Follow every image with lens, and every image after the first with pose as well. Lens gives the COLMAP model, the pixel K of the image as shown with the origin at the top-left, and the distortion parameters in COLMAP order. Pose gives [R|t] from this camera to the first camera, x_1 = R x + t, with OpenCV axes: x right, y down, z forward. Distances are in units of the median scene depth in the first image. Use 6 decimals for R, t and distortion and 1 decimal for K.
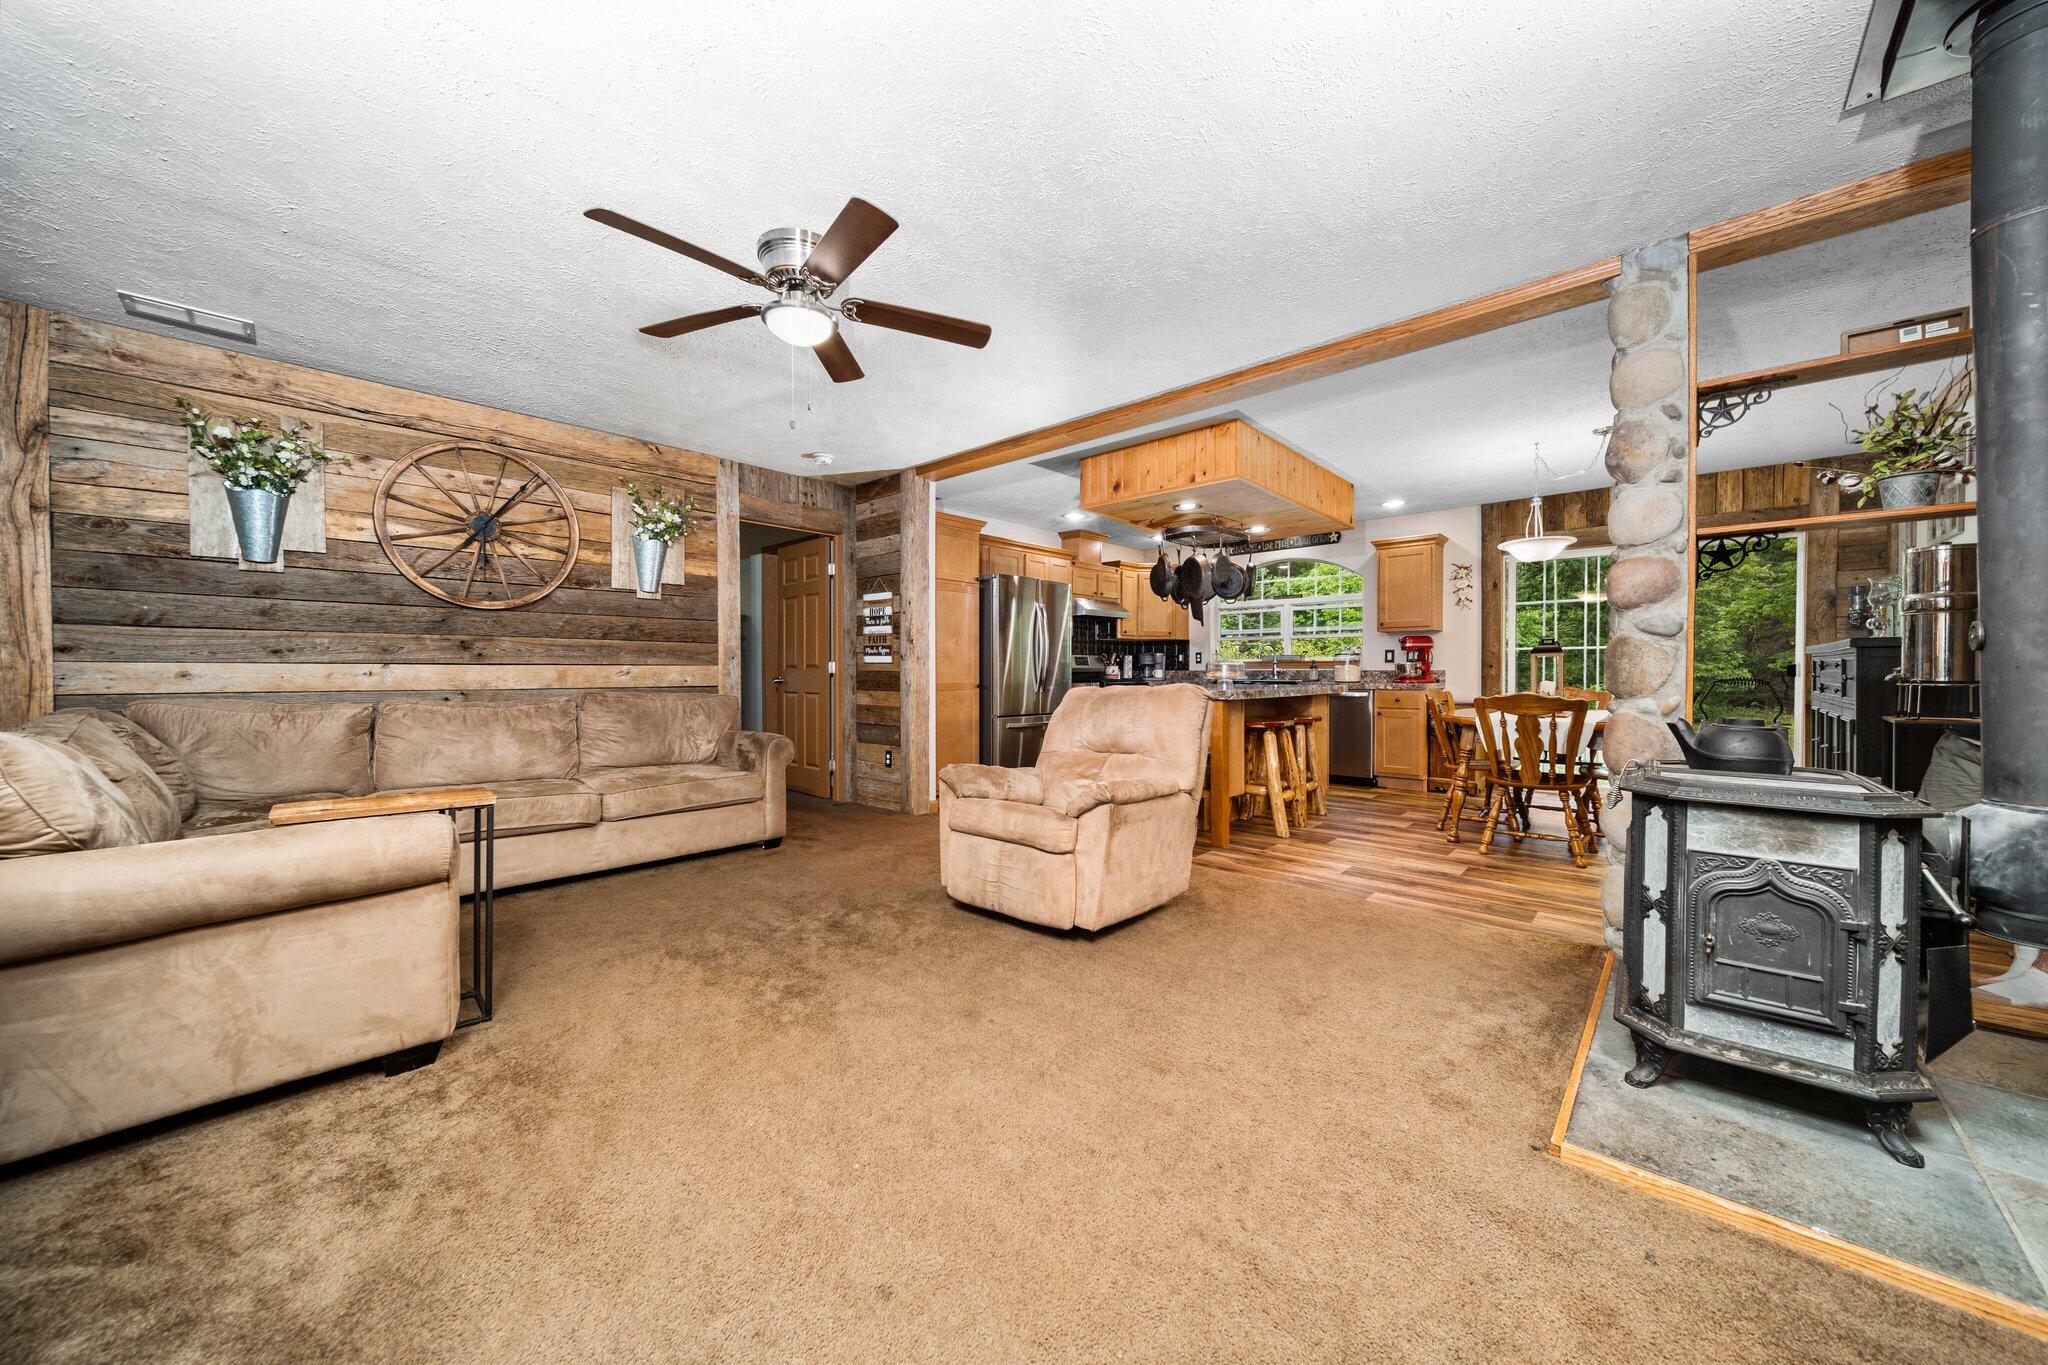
lens RADIAL K [[730.1, 0, 1016.3], [0, 730.1, 682.4], [0, 0, 1]] dist [0.003166, -0.000997]
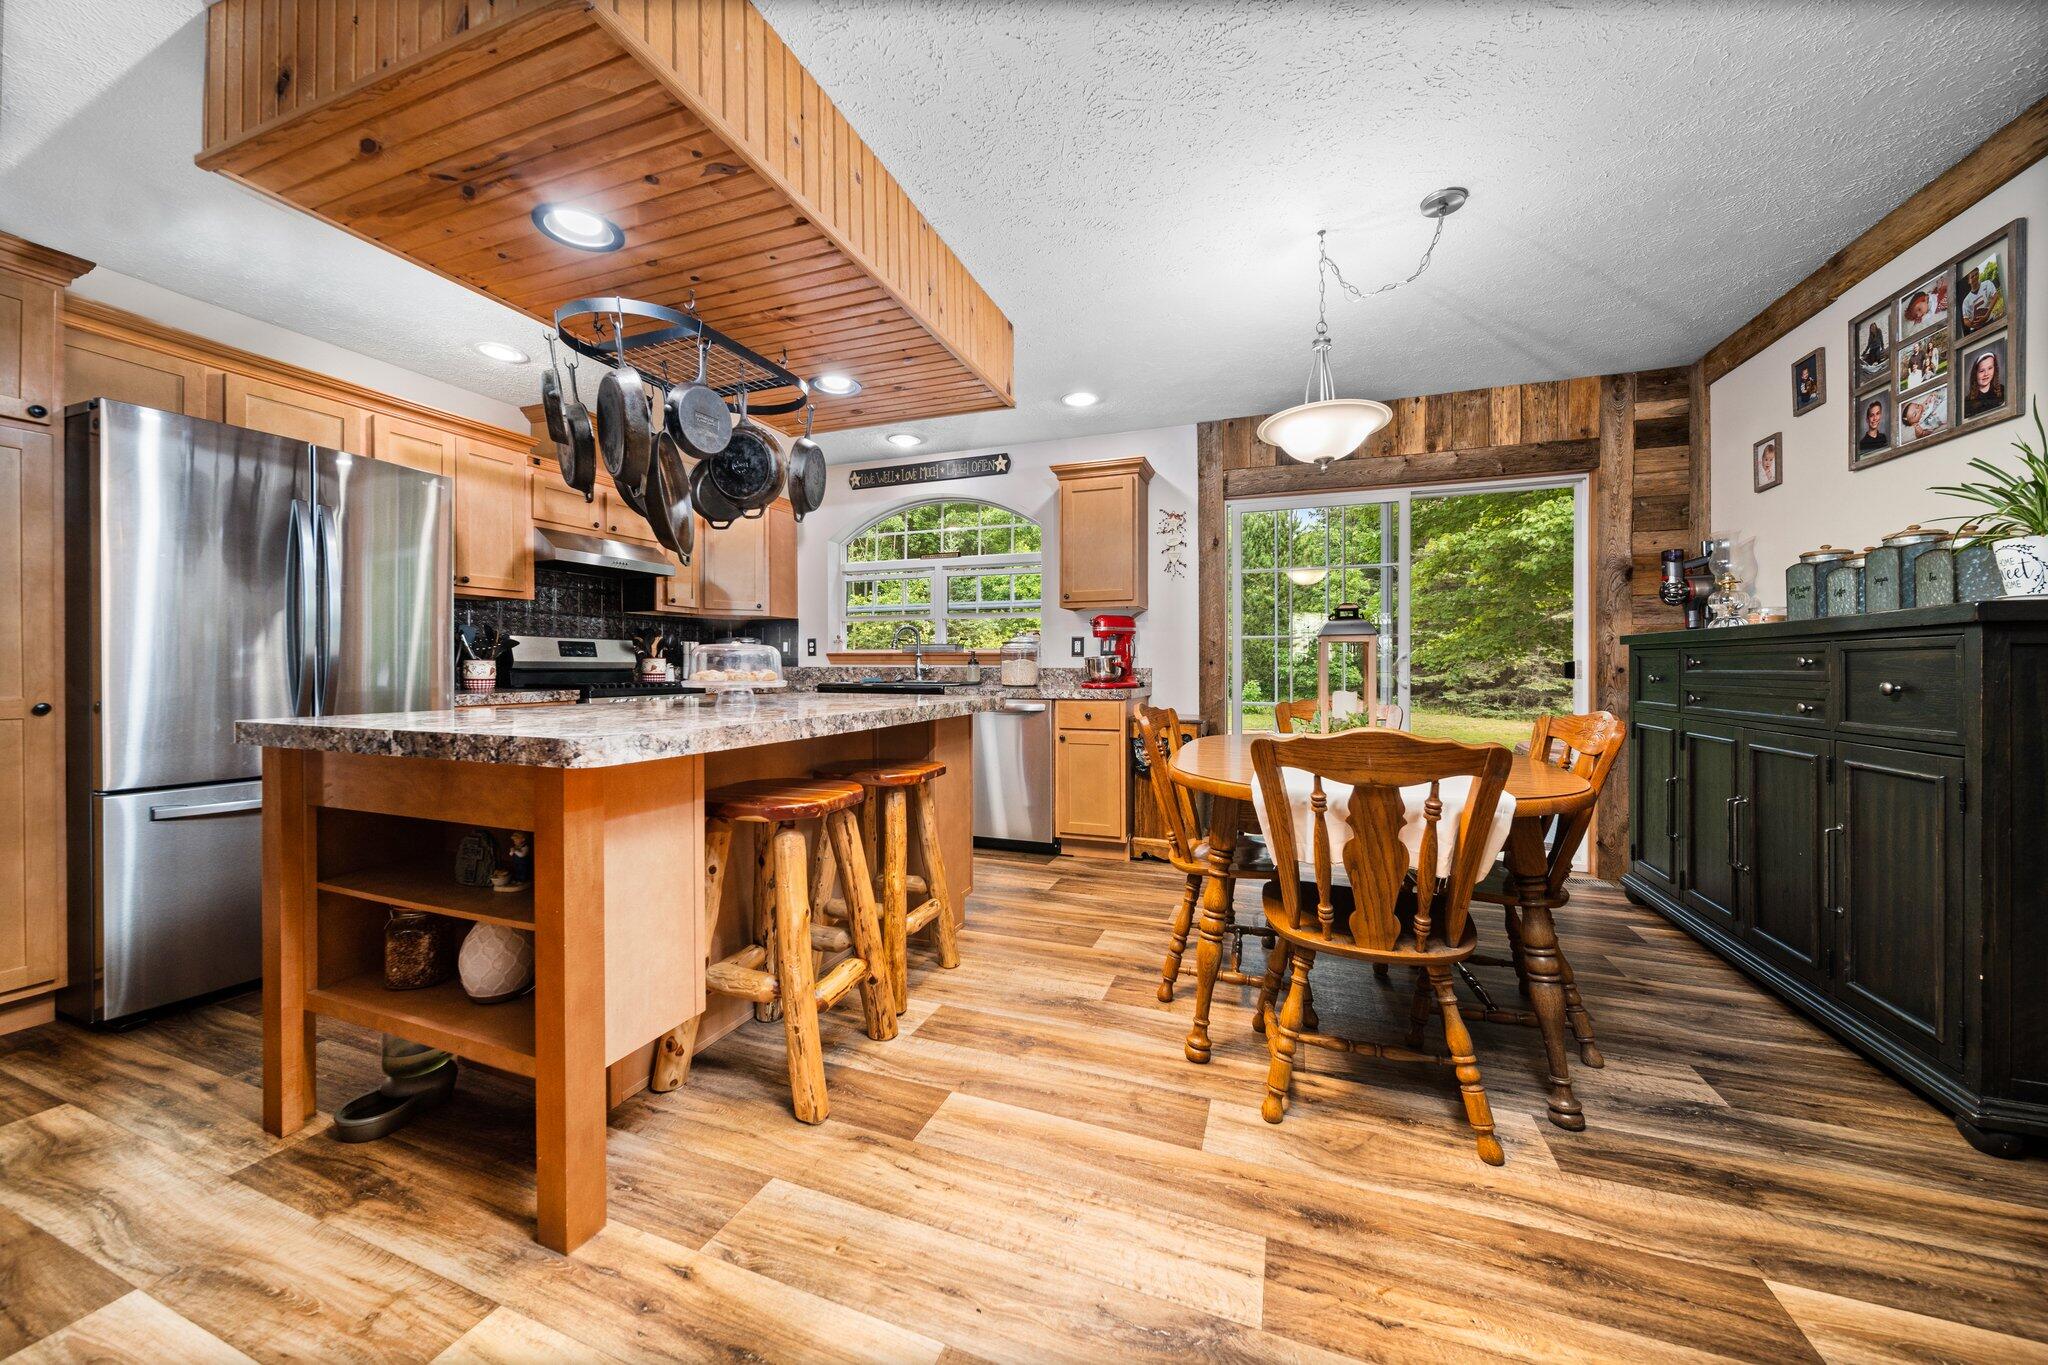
lens RADIAL K [[730.1, 0, 1035.5], [0, 730.1, 672.0], [0, 0, 1]] dist [0.003166, -0.000997]
pose [[0.919191, -0.000340, 0.393812, 0.229798], [0.003283, 0.999971, -0.006799, -0.008943], [-0.393799, 0.007543, 0.919166, 0.435271]]
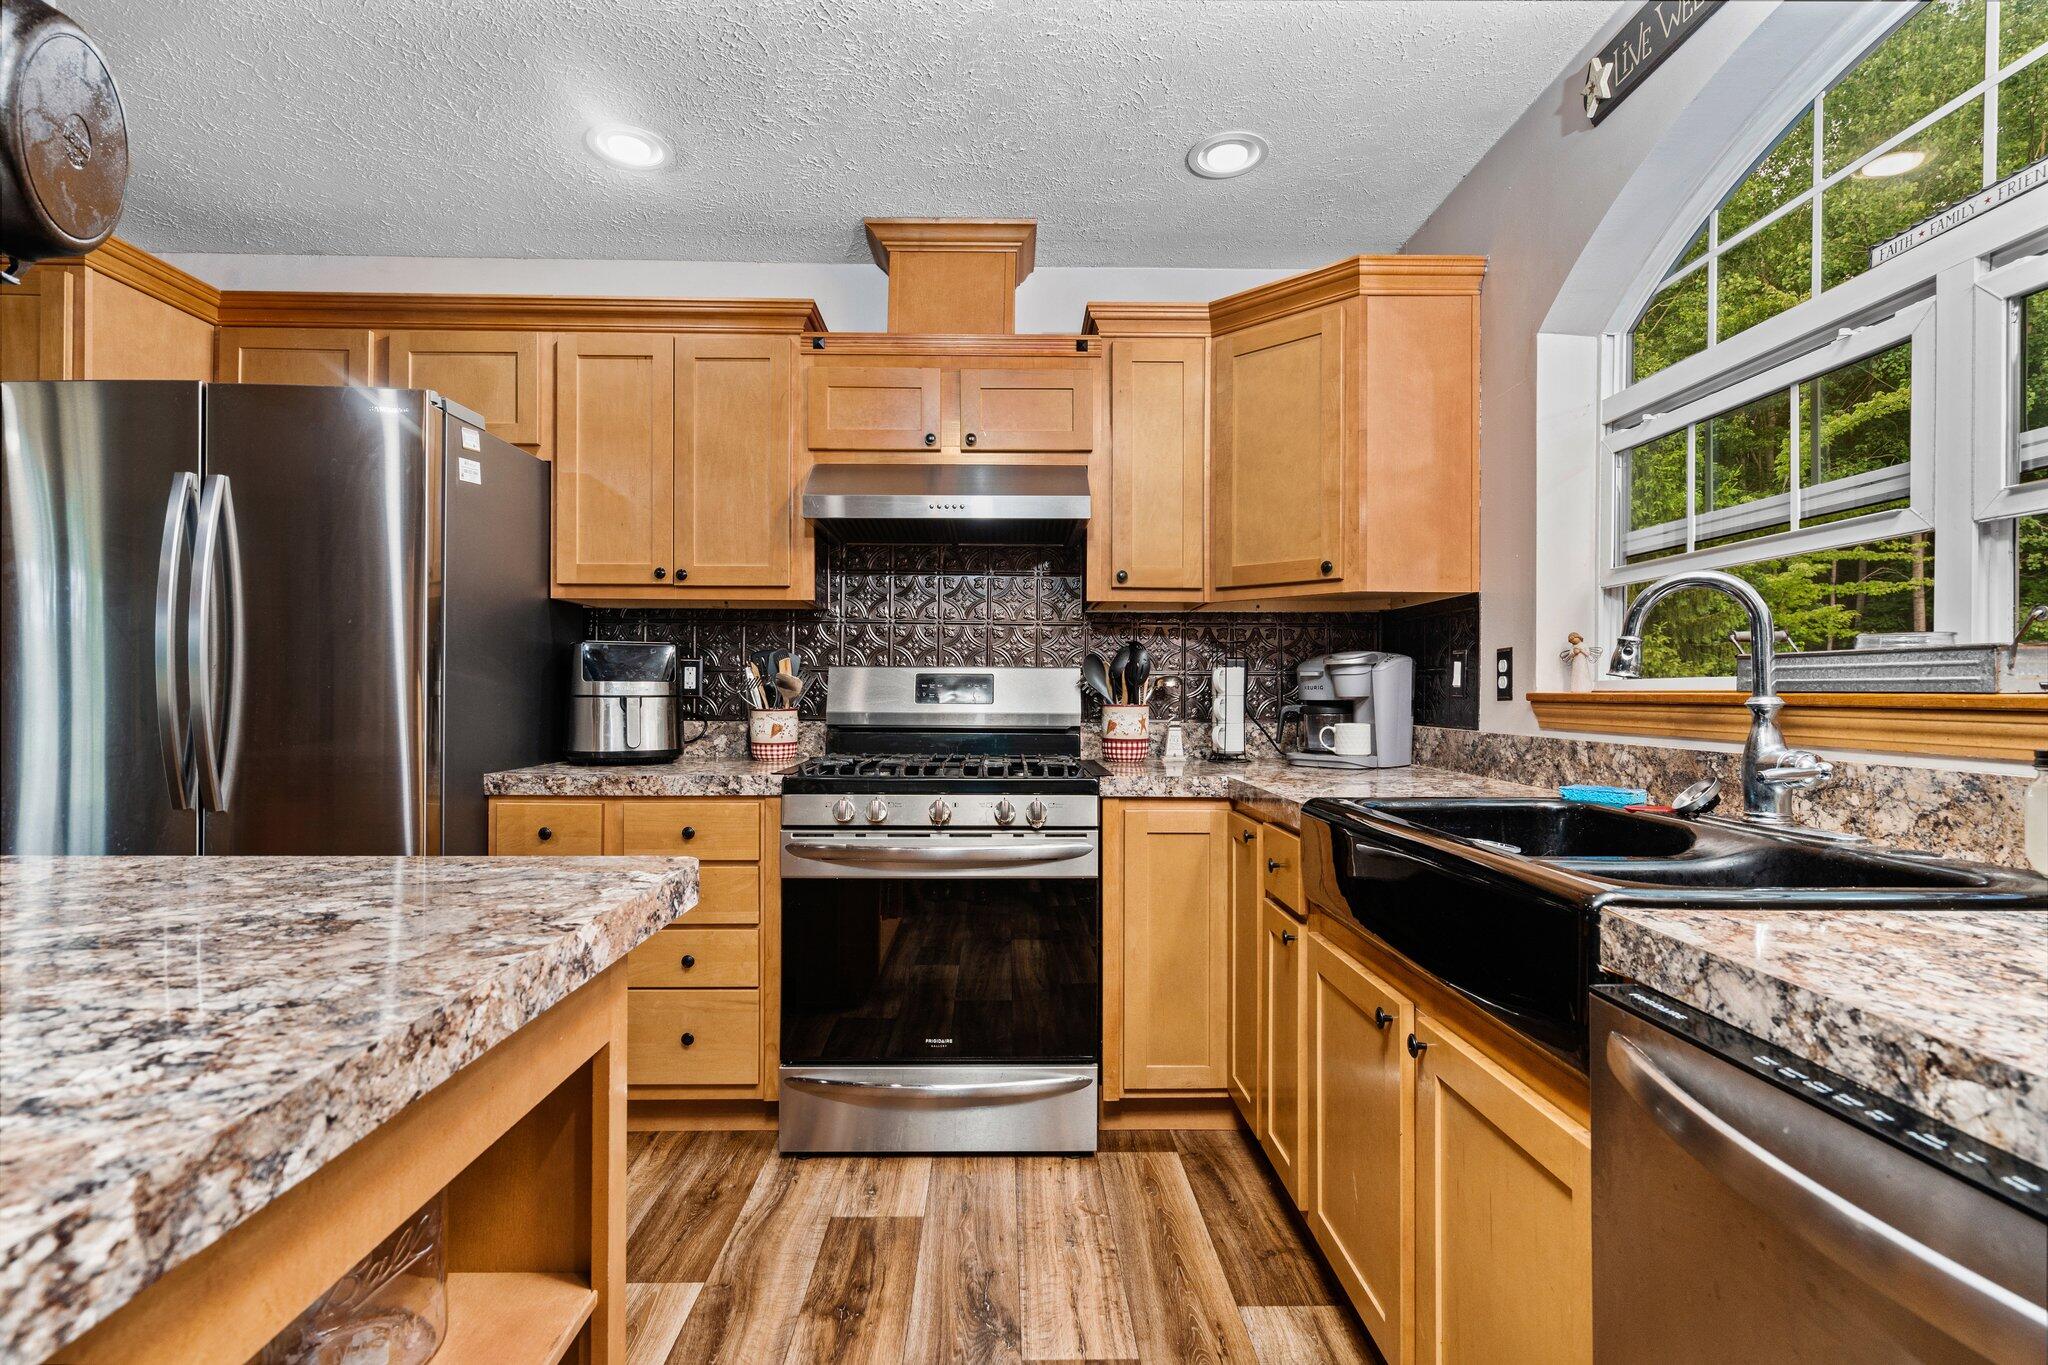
lens RADIAL K [[971.5, 0, 1011.0], [0, 971.5, 691.2], [0, 0, 1]] dist [0.007850, 0.000525]
pose [[0.694606, 0.004322, -0.719378, 0.455829], [-0.017478, 0.999788, -0.010870, -0.029690], [0.719178, 0.020123, 0.694534, 0.905393]]
